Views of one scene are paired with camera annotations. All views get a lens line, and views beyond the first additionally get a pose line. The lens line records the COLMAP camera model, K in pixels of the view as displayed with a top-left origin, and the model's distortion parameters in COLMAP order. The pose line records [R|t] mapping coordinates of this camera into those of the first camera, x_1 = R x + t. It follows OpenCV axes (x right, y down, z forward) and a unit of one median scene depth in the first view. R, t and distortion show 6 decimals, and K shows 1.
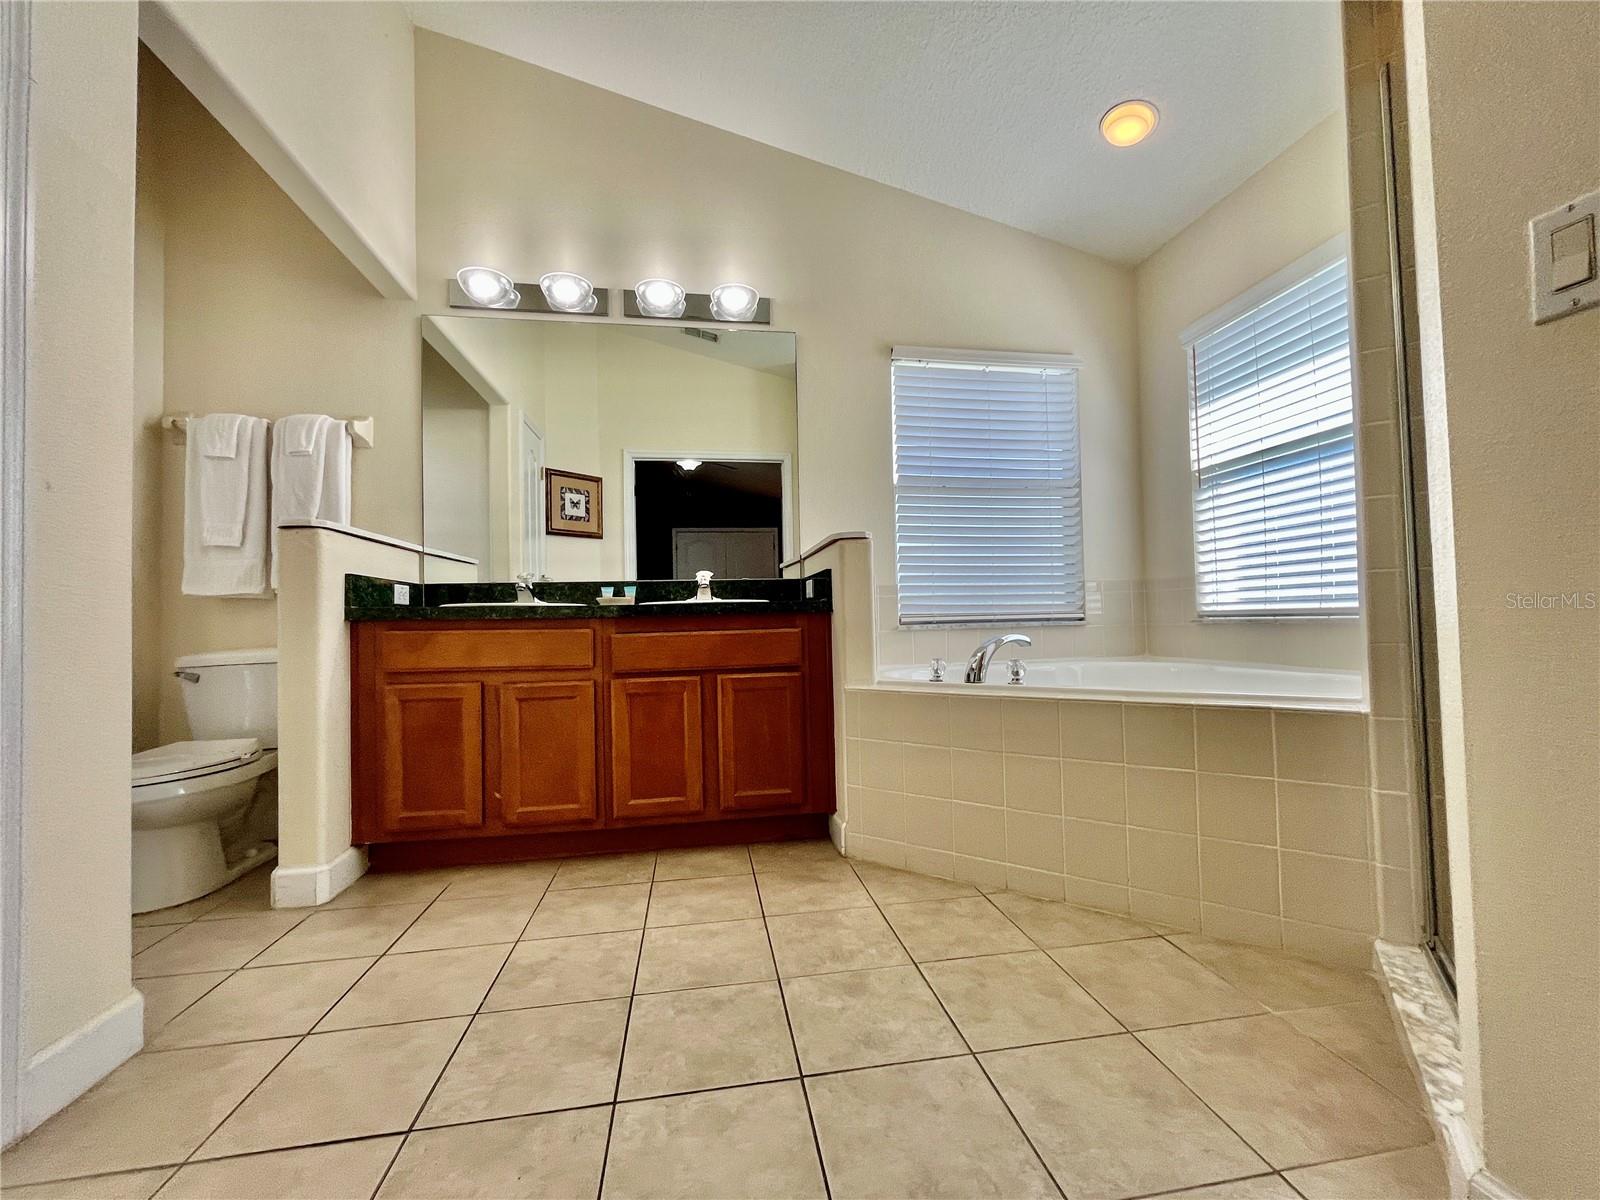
lens RADIAL K [[646.1, 0, 800.3], [0, 646.1, 603.4], [0, 0, 1]] dist [0.004878, 0.000122]
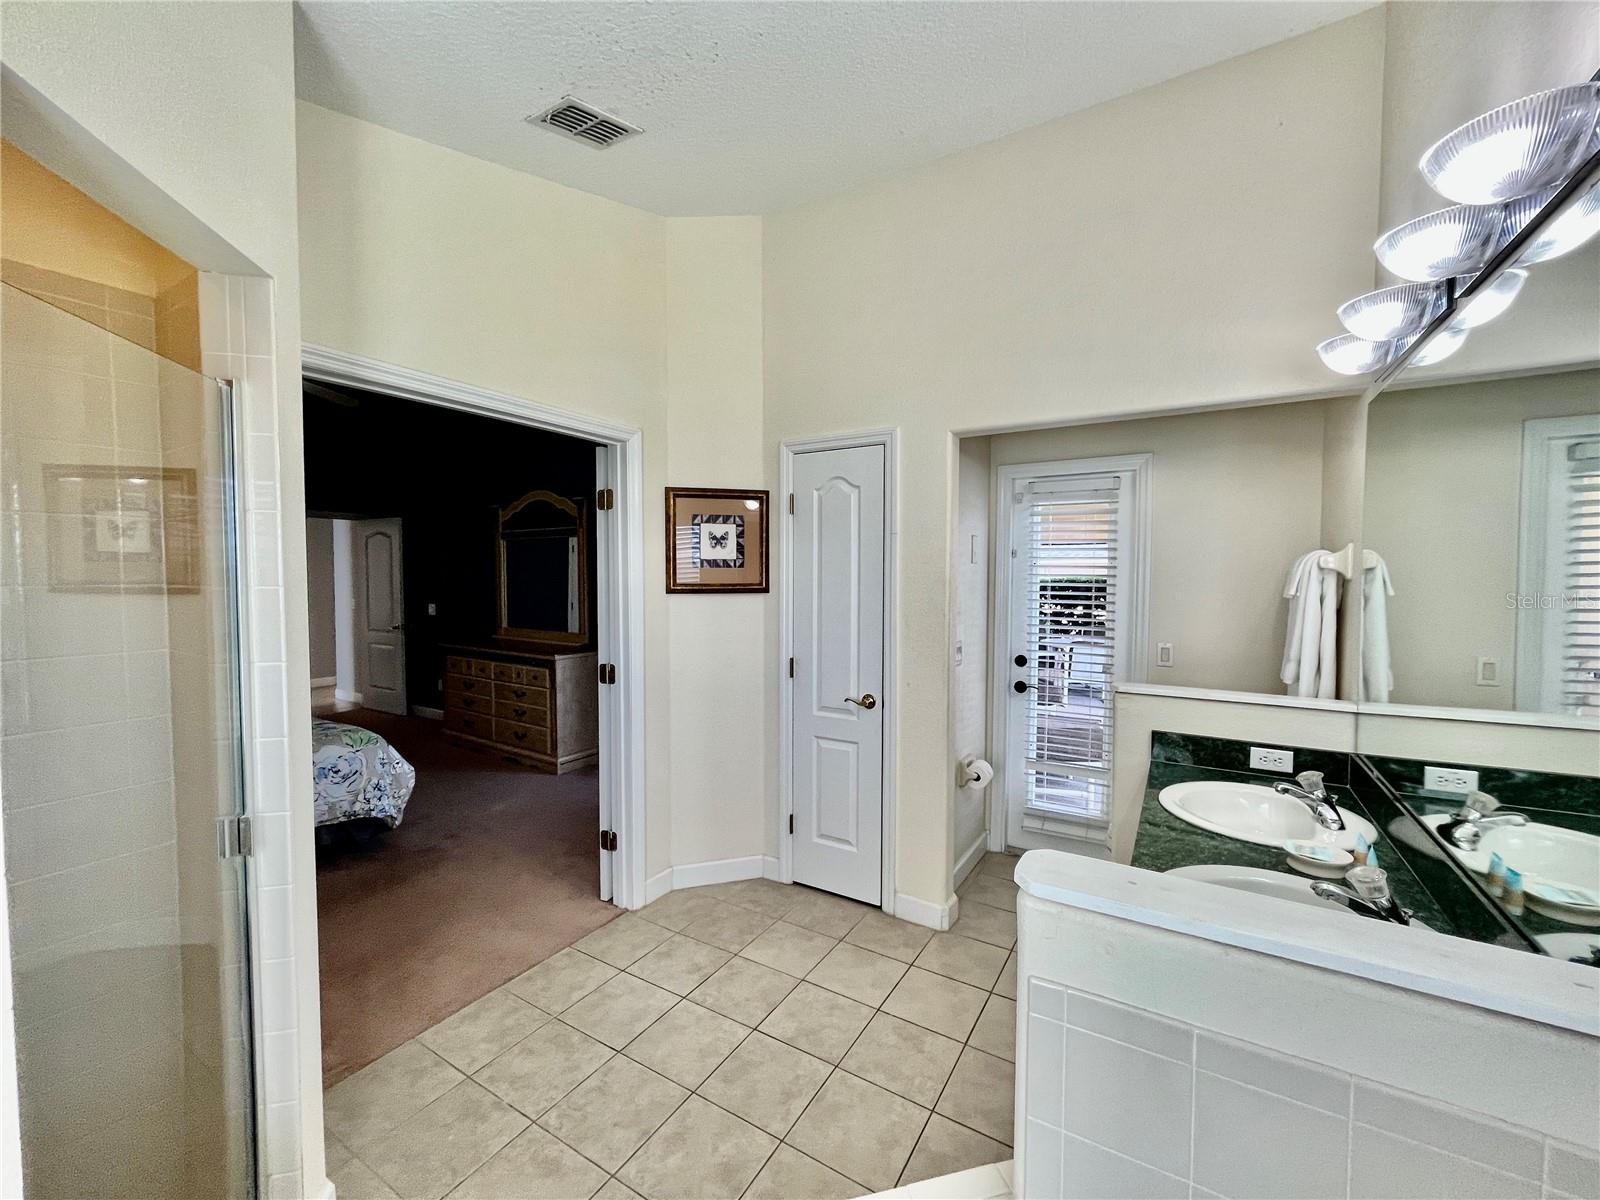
lens RADIAL K [[646.1, 0, 800.1], [0, 646.1, 601.1], [0, 0, 1]] dist [0.004878, 0.000122]
pose [[-0.652895, 0.049170, -0.755851, 0.941882], [0.037814, 0.998762, 0.032308, -0.551489], [0.756504, -0.007488, -0.653946, 2.097658]]
